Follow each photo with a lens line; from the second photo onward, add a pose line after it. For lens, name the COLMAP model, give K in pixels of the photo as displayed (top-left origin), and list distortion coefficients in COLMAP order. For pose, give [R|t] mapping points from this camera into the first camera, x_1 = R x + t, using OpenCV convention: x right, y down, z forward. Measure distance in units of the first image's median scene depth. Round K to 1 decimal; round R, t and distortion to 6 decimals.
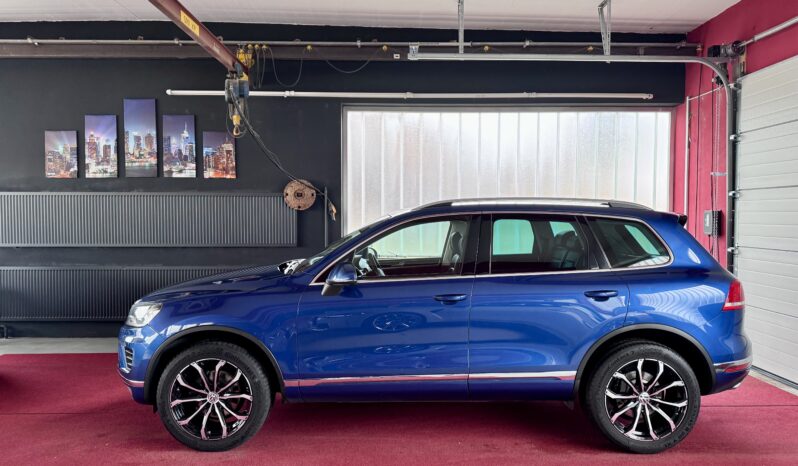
lens RADIAL K [[556.5, 0, 399.0], [0, 556.5, 233.0], [0, 0, 1]] dist [0.100863, -0.194512]
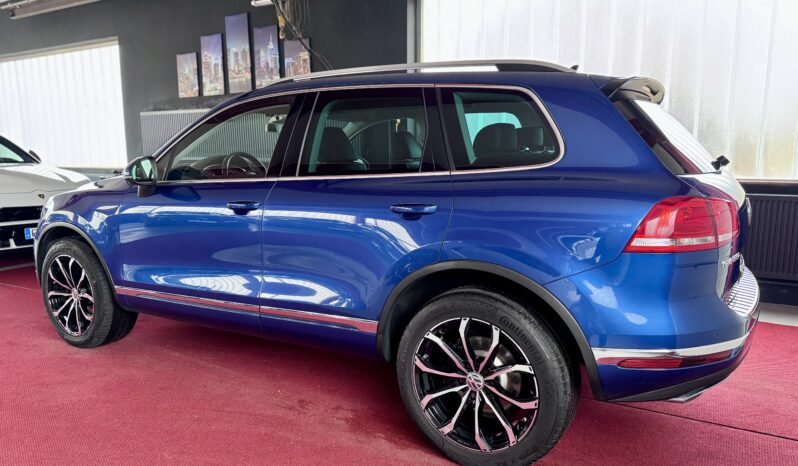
lens RADIAL K [[556.5, 0, 399.0], [0, 556.5, 233.0], [0, 0, 1]] dist [0.100863, -0.194512]
pose [[0.861509, 0.068054, -0.503160, 0.338810], [-0.007668, 0.992608, 0.121124, 0.030545], [0.507684, -0.100492, 0.855663, 0.232016]]
